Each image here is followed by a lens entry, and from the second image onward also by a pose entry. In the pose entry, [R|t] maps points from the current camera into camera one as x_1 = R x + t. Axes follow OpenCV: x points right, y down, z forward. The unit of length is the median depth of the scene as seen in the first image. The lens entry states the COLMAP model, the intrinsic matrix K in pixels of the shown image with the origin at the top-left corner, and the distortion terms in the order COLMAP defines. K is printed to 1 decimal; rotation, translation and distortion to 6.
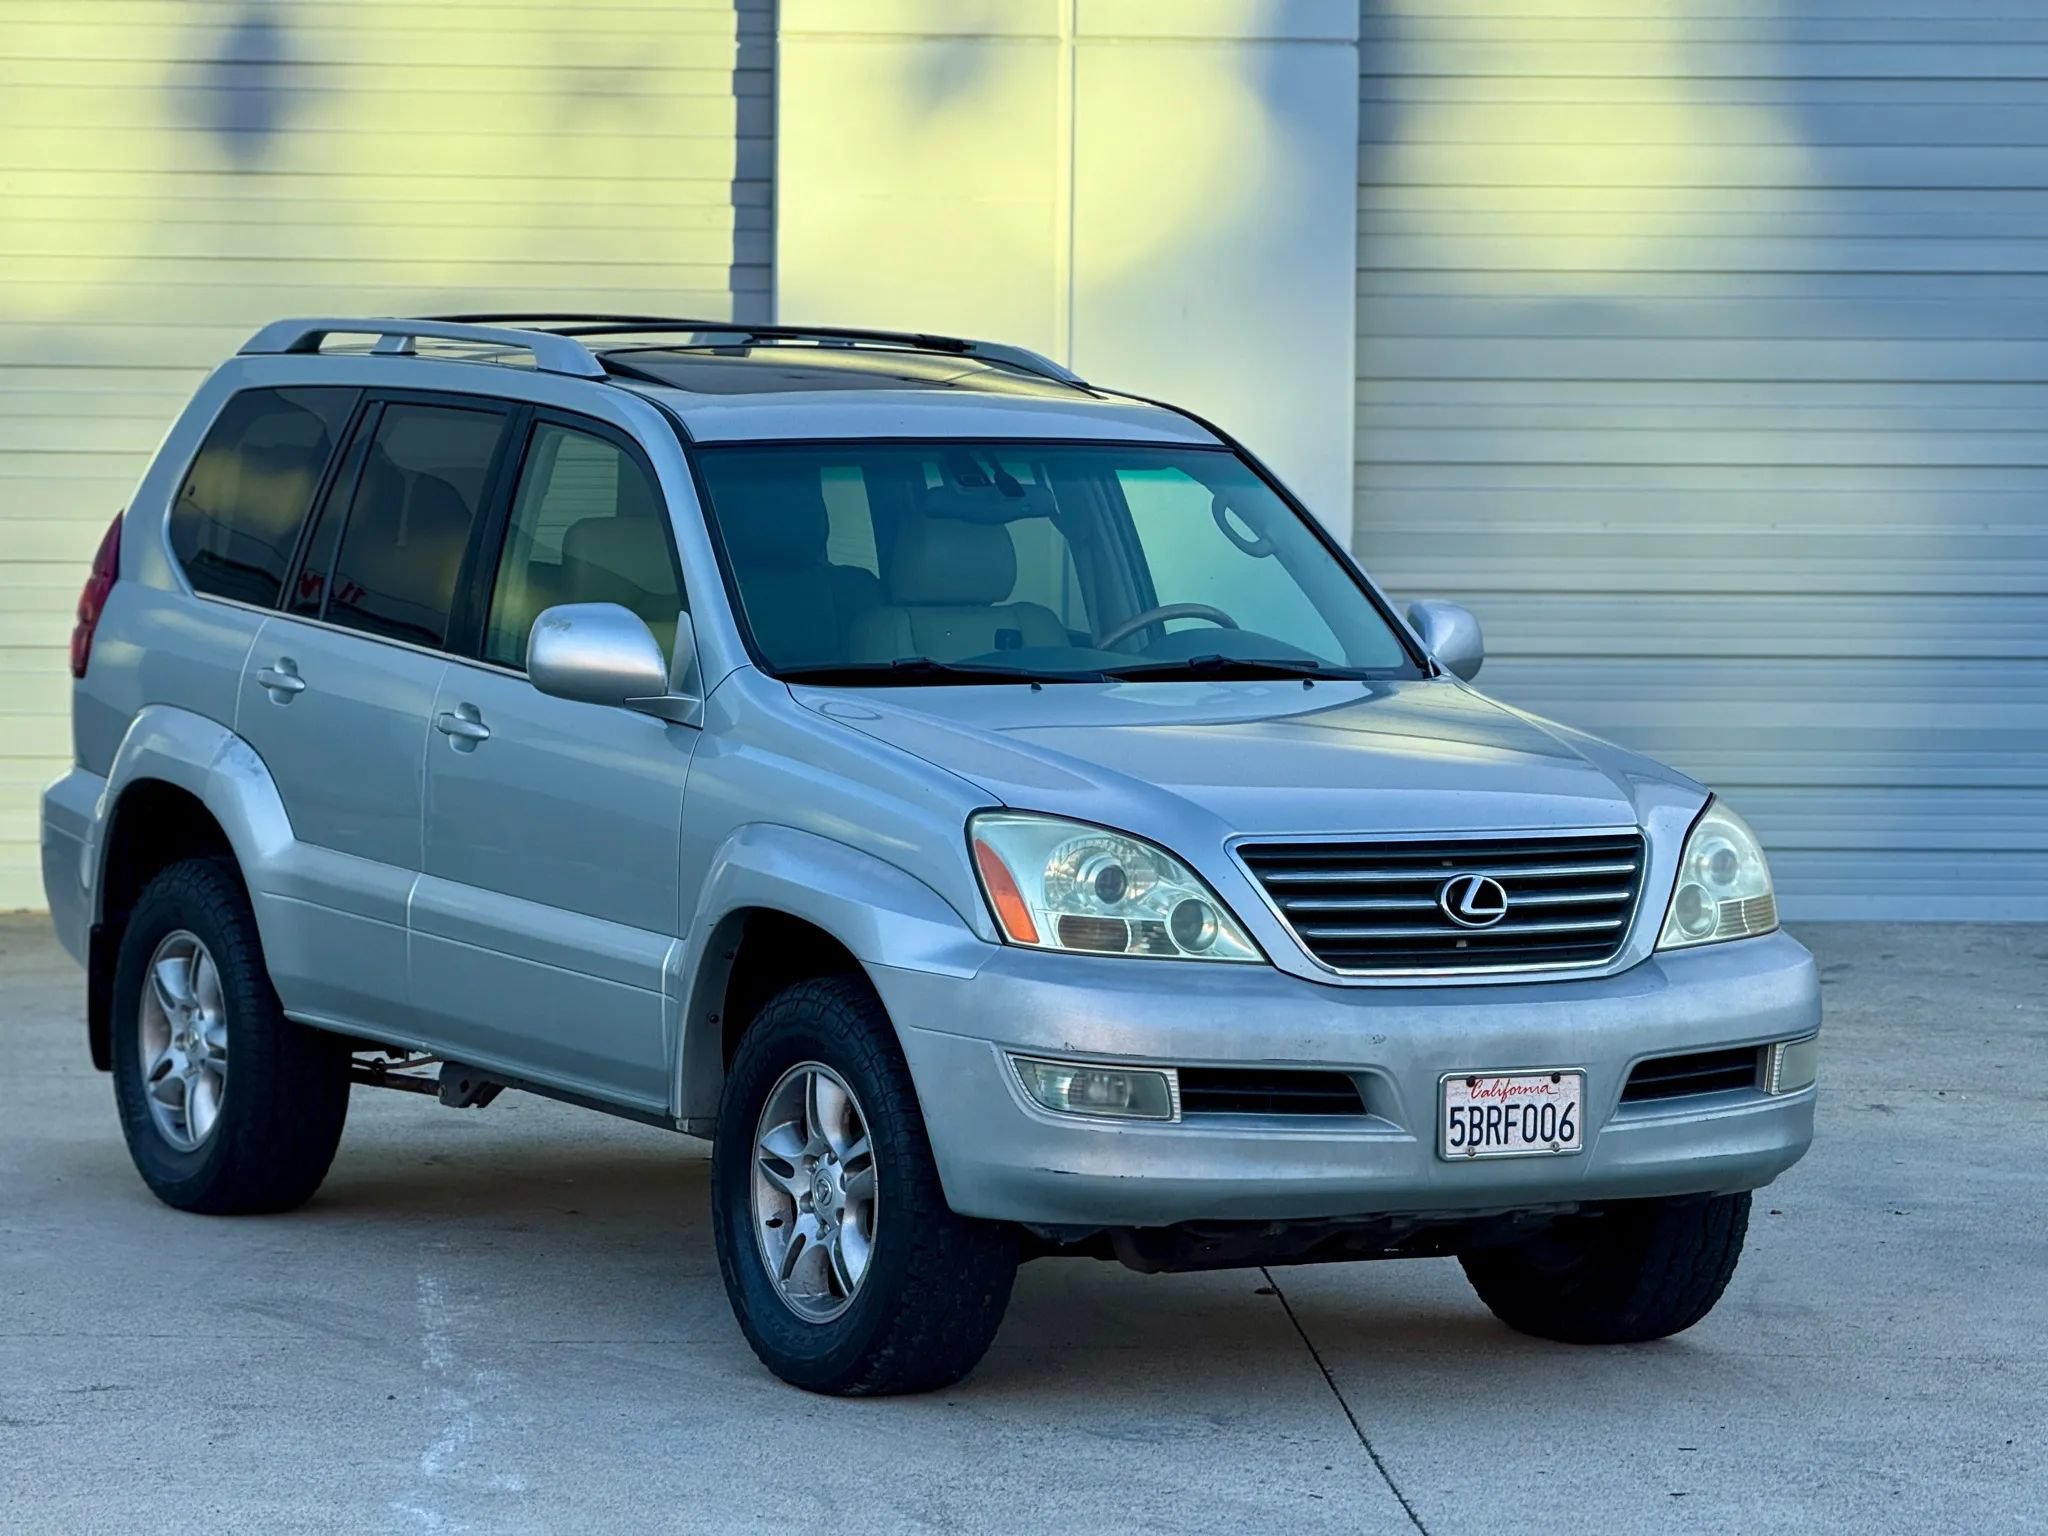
lens RADIAL K [[7251.0, 0, 1024.0], [0, 7251.0, 768.0], [0, 0, 1]] dist [0.269228, -0.714984]
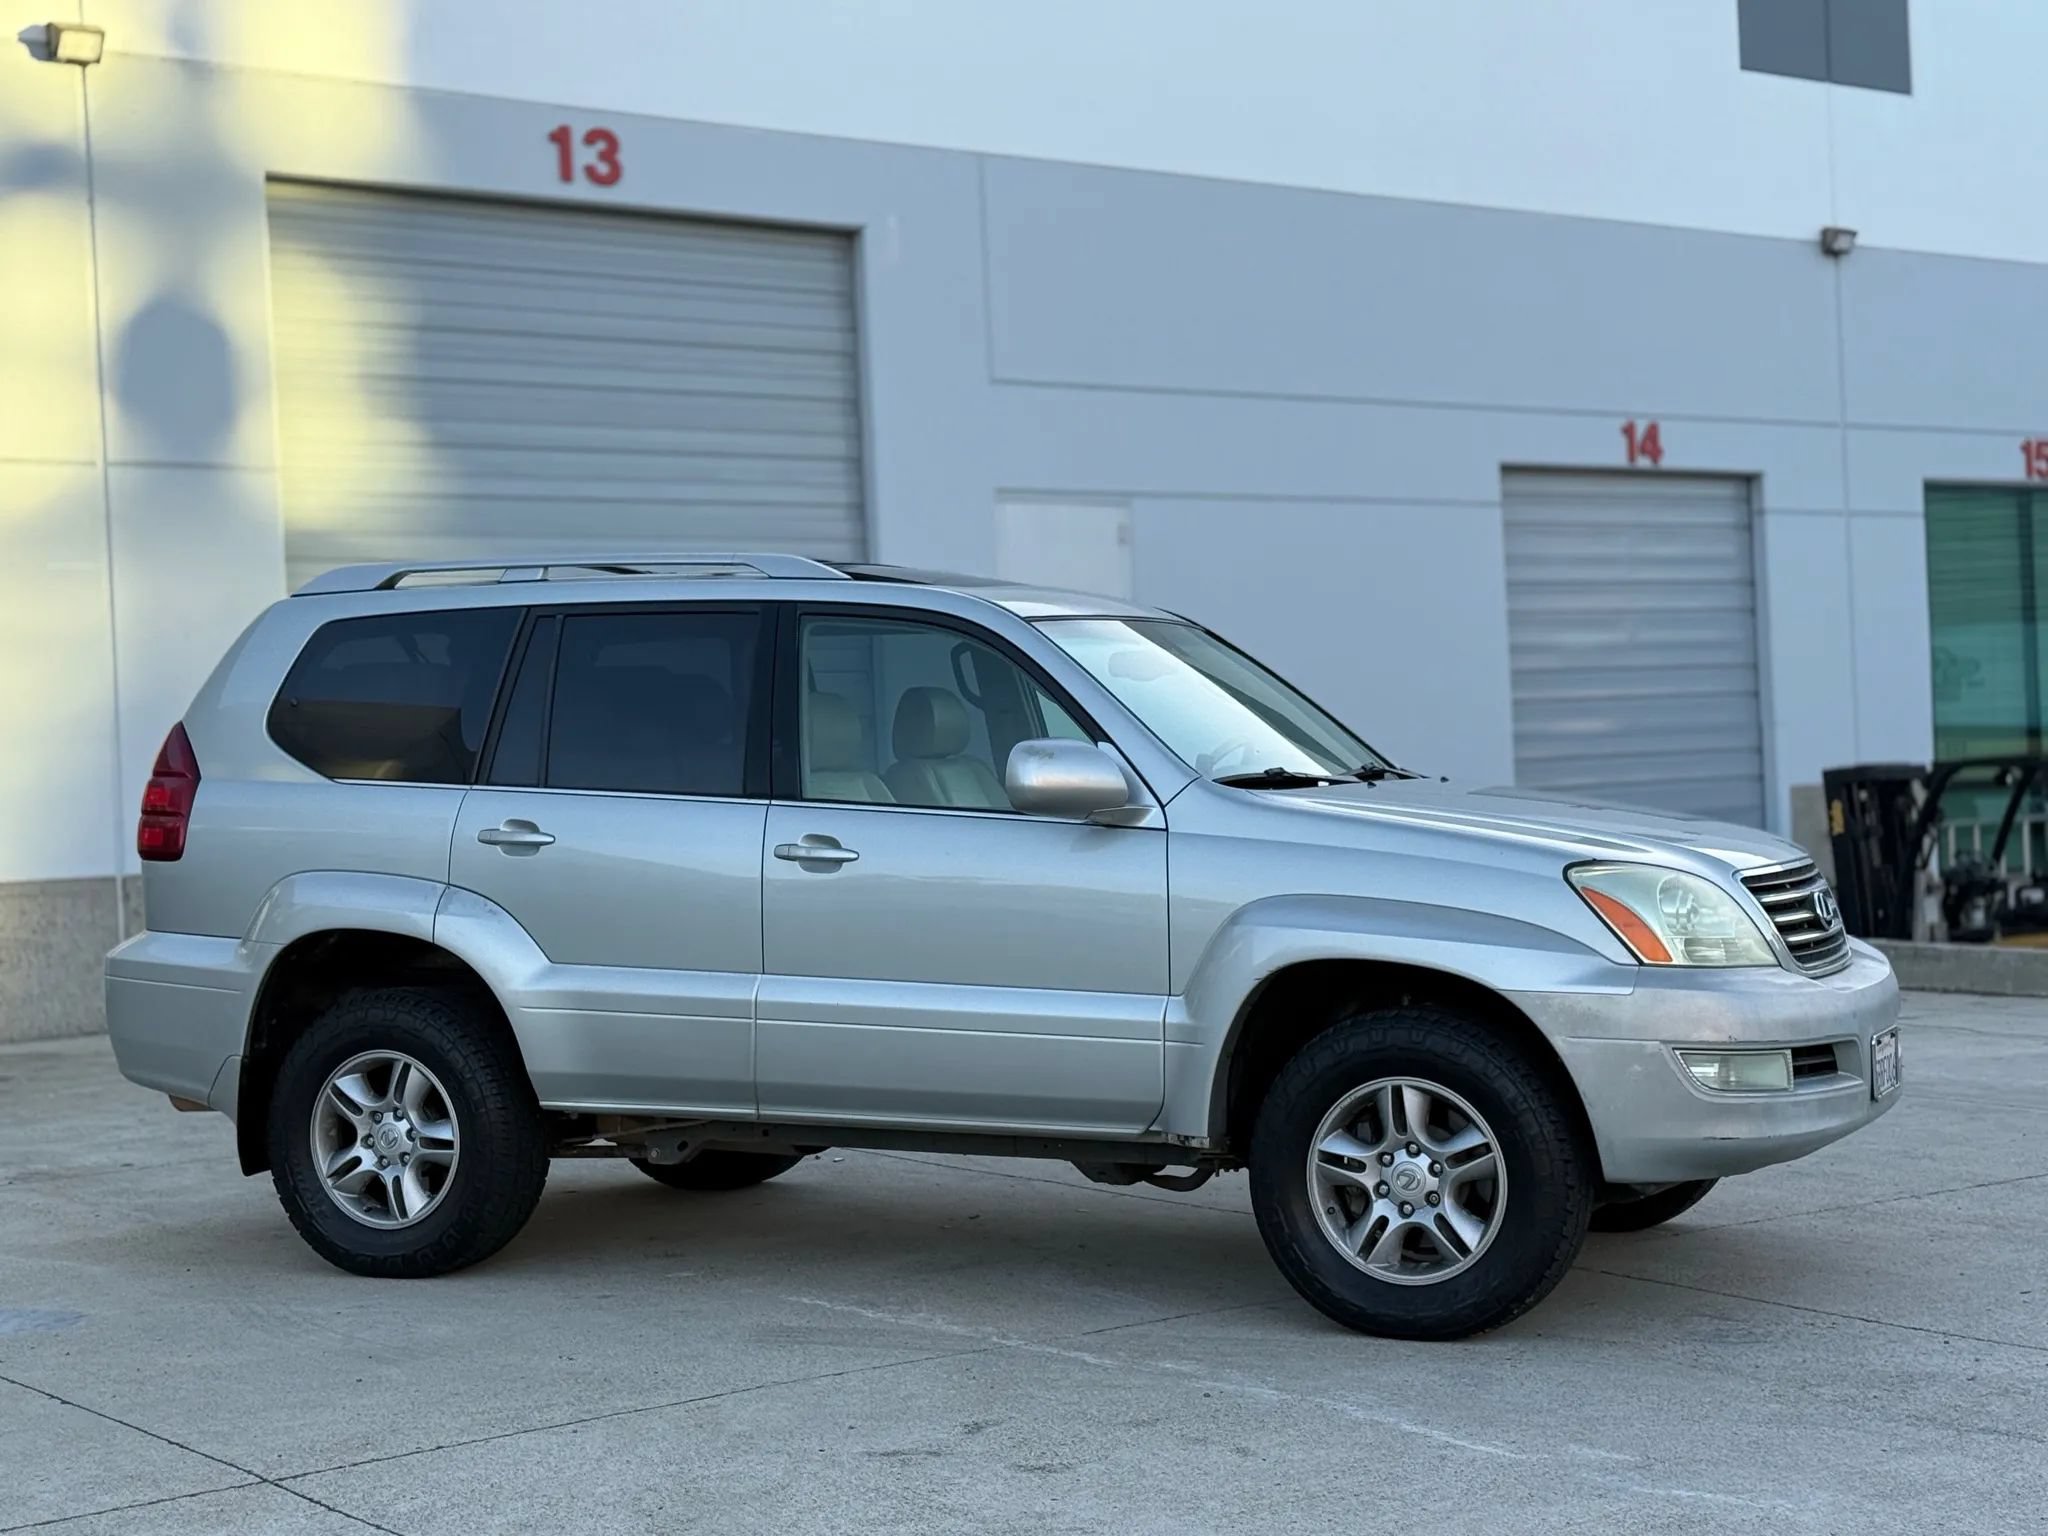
lens RADIAL K [[3176.7, 0, 1024.0], [0, 3176.7, 768.0], [0, 0, 1]] dist [0.140843, -0.062013]
pose [[0.816940, -0.042352, 0.575165, -0.402612], [0.073211, 0.996847, -0.030584, -0.000938], [-0.572057, 0.067094, 0.817465, 0.586422]]
